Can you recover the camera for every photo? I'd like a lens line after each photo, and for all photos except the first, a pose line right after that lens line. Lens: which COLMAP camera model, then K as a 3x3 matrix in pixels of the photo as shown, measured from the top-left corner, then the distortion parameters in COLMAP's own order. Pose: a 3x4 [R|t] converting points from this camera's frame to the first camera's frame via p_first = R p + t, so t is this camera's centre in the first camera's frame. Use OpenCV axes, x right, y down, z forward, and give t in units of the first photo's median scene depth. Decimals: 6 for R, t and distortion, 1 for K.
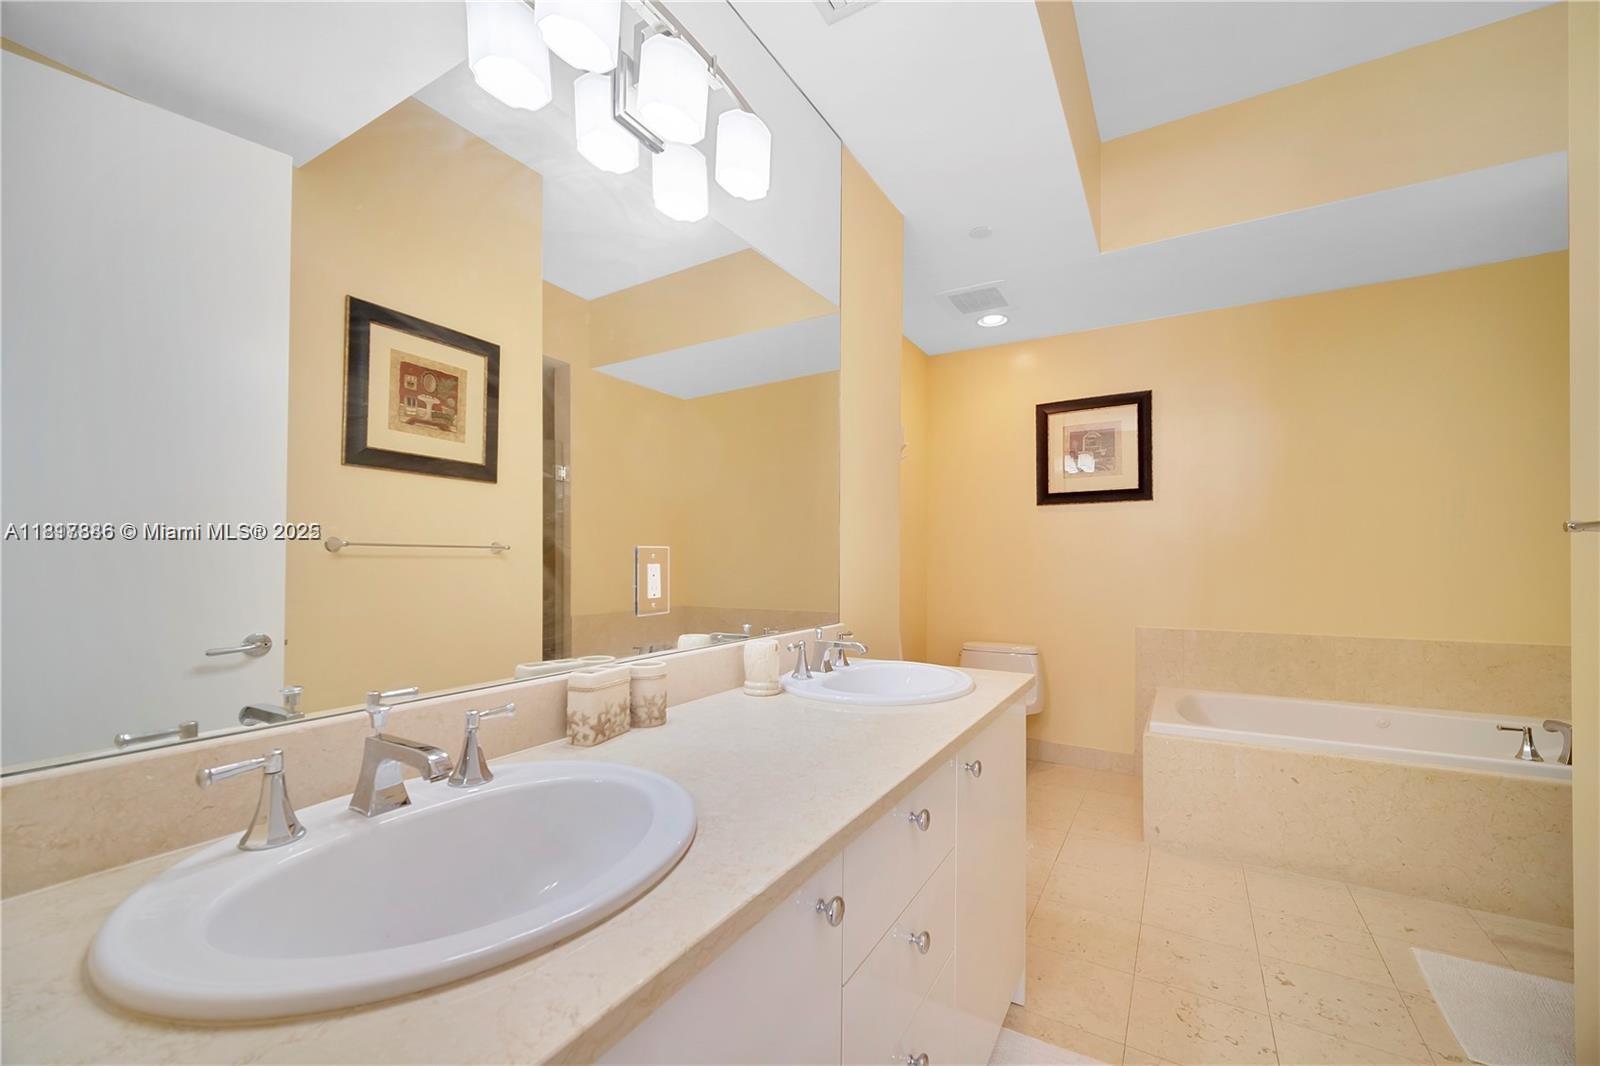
lens RADIAL K [[653.8, 0, 796.1], [0, 653.8, 545.0], [0, 0, 1]] dist [0.000817, -0.000294]
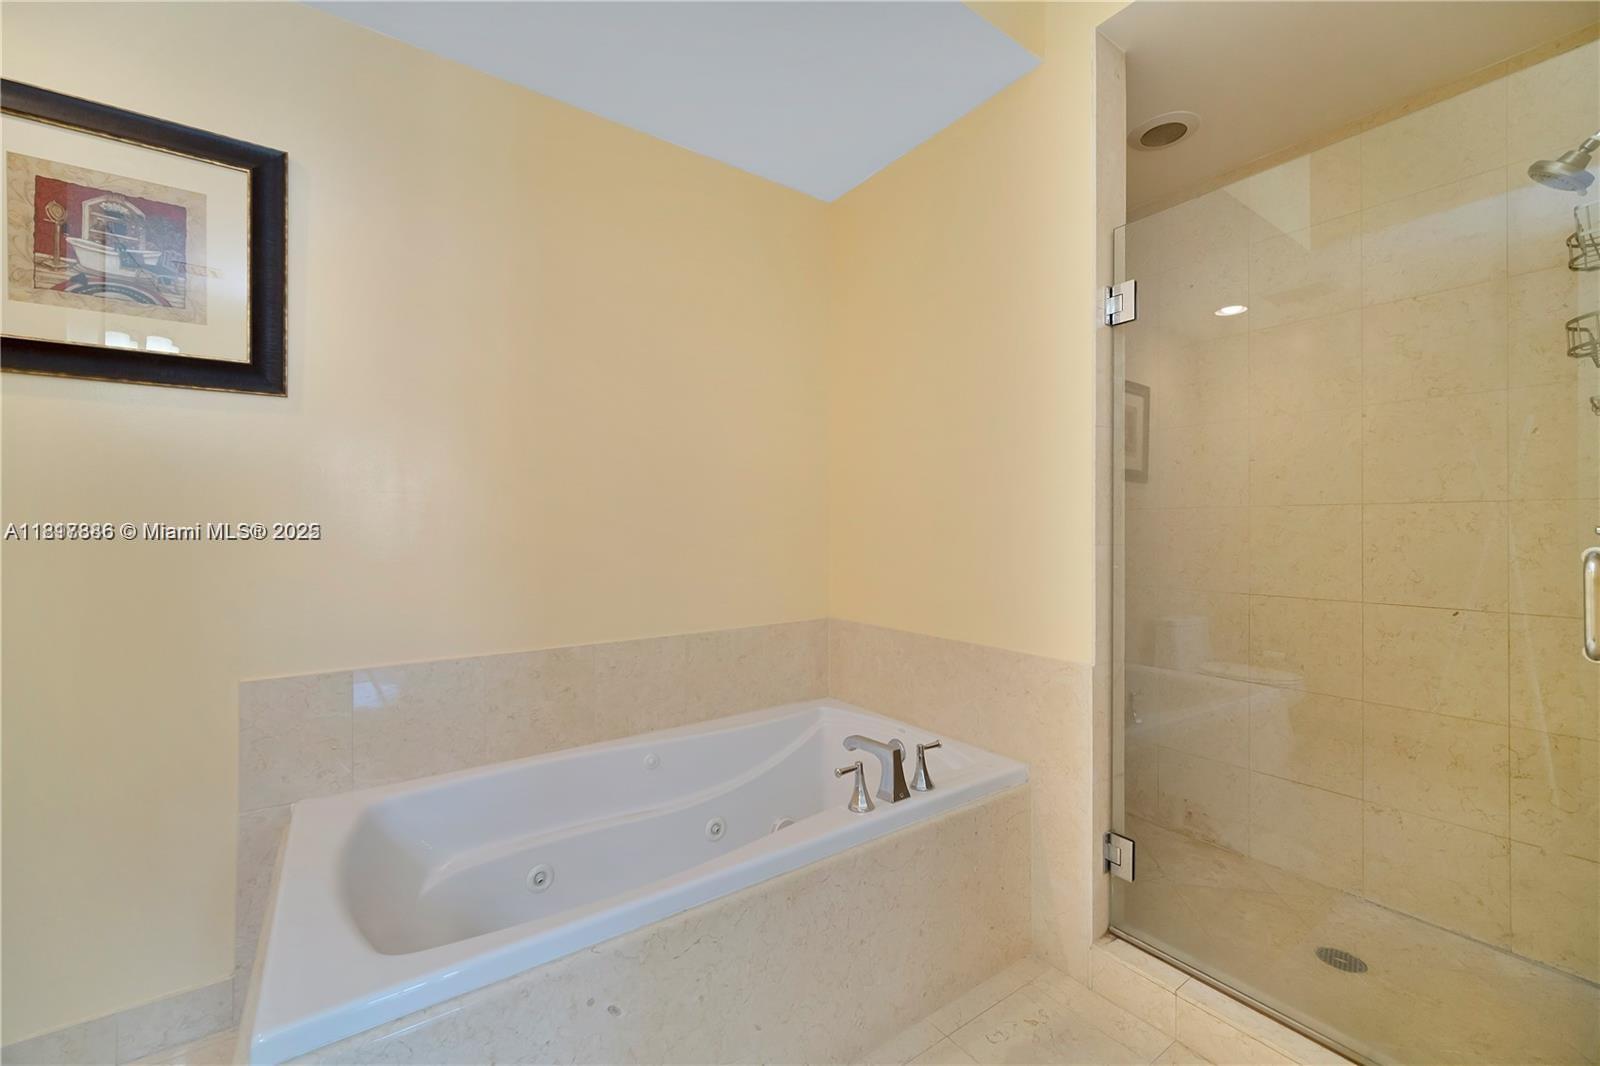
lens RADIAL K [[653.8, 0, 796.9], [0, 653.8, 530.0], [0, 0, 1]] dist [0.000817, -0.000294]
pose [[0.410878, -0.004622, 0.911679, 0.275544], [-0.023257, 0.999609, 0.015549, 0.009563], [-0.911394, -0.027591, 0.410610, 0.485926]]
